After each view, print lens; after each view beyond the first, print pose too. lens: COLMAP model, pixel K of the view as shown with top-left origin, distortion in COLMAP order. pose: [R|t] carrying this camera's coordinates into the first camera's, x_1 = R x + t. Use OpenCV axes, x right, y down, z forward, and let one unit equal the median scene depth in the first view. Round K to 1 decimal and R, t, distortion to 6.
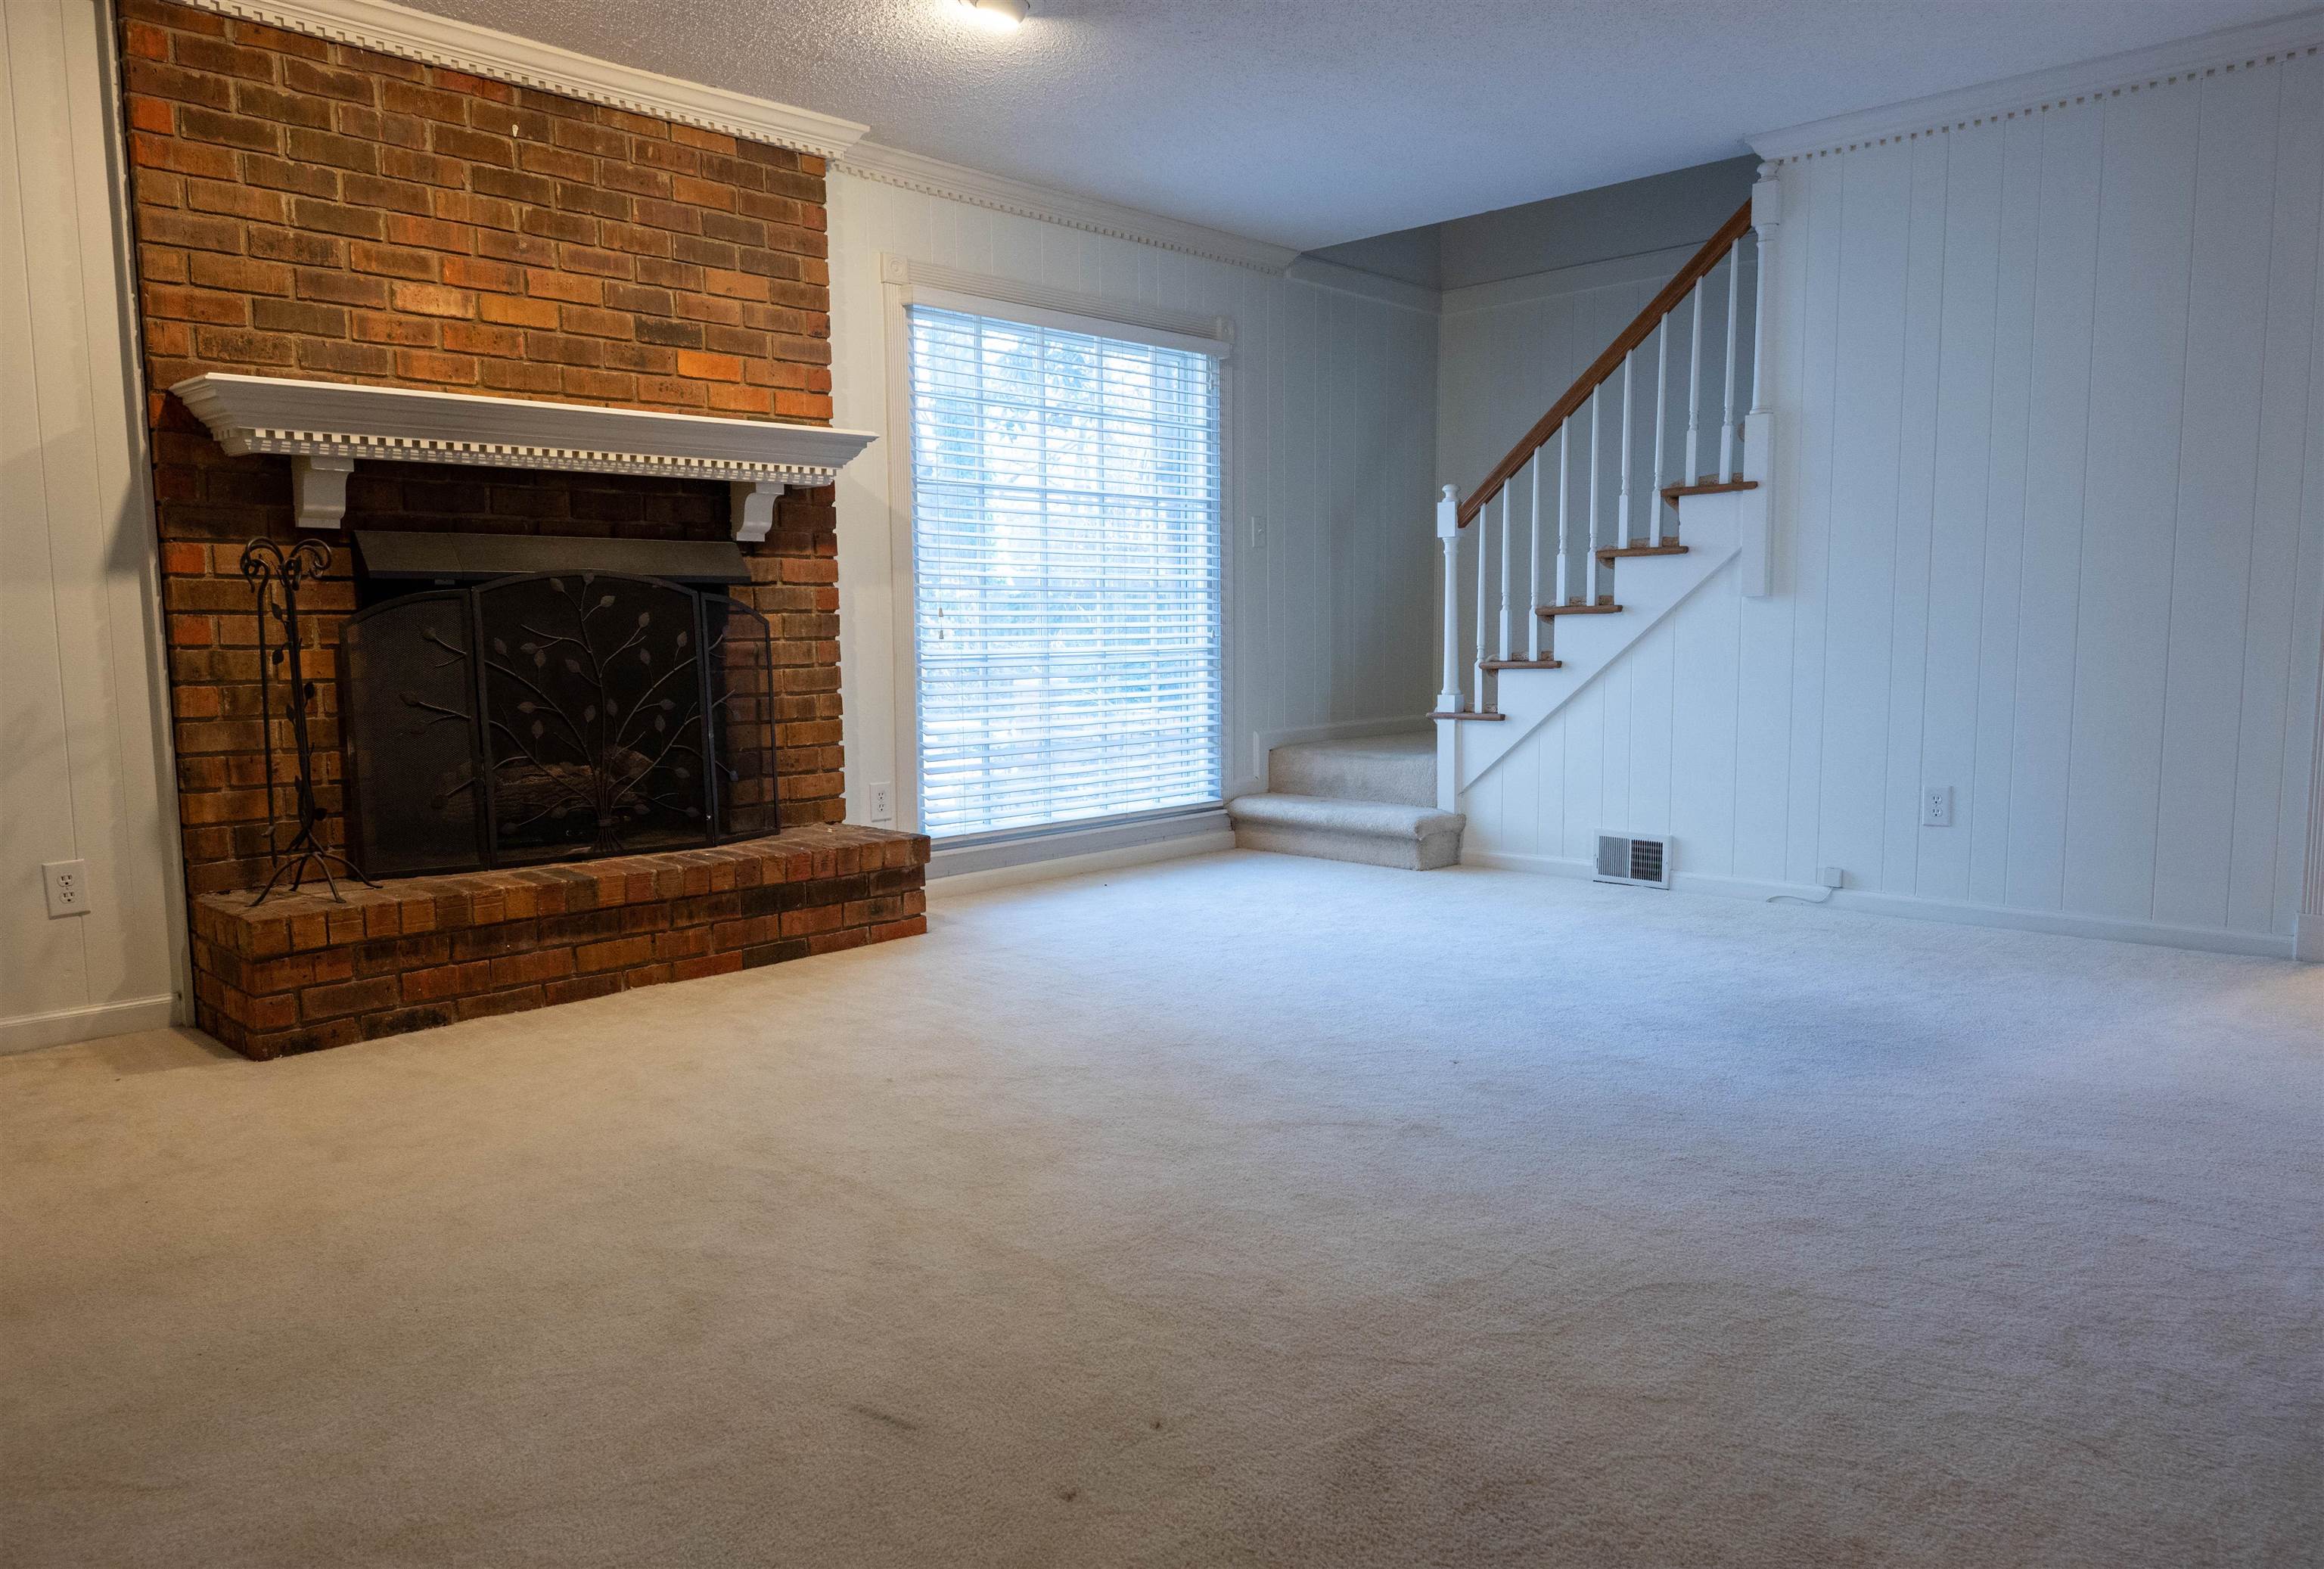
lens RADIAL K [[1539.6, 0, 1162.0], [0, 1539.6, 784.5], [0, 0, 1]] dist [0.009208, -0.003418]
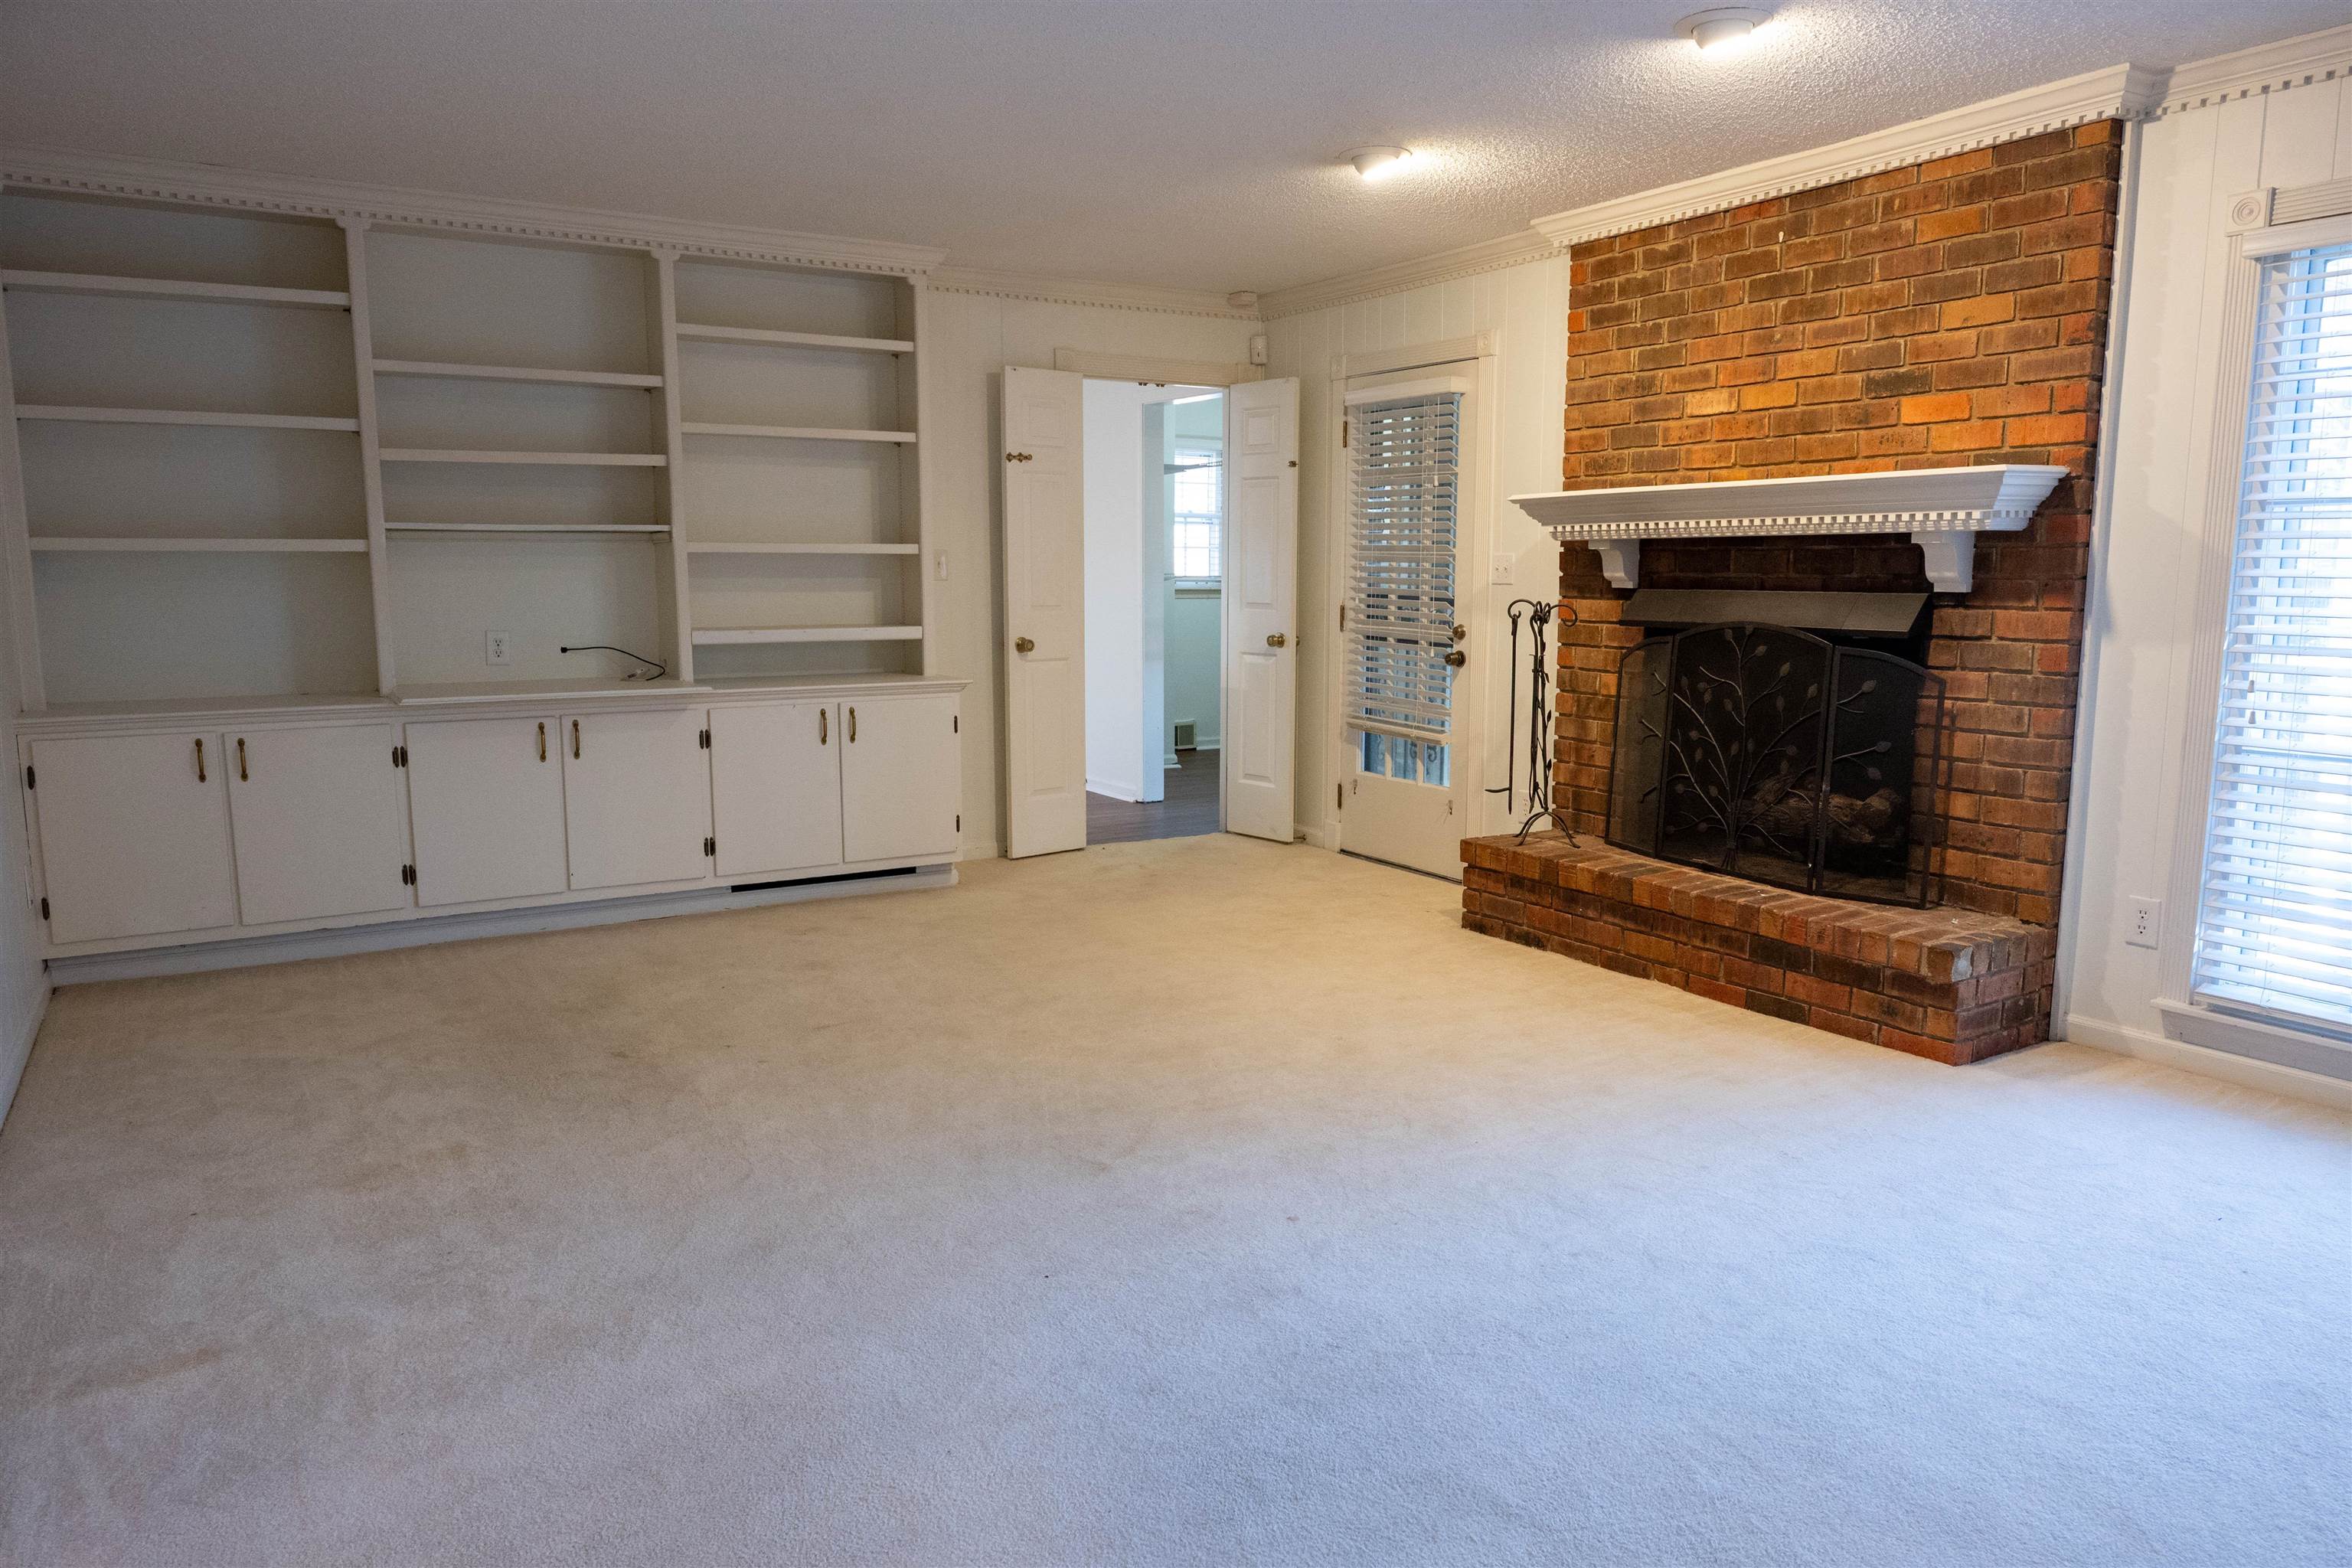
lens RADIAL K [[1518.9, 0, 1211.0], [0, 1518.9, 795.6], [0, 0, 1]] dist [-0.008848, 0.000050]
pose [[-0.215058, 0.152783, -0.964576, 0.787447], [-0.103733, 0.978526, 0.178121, -0.169042], [0.971076, 0.138364, -0.194591, 0.836355]]
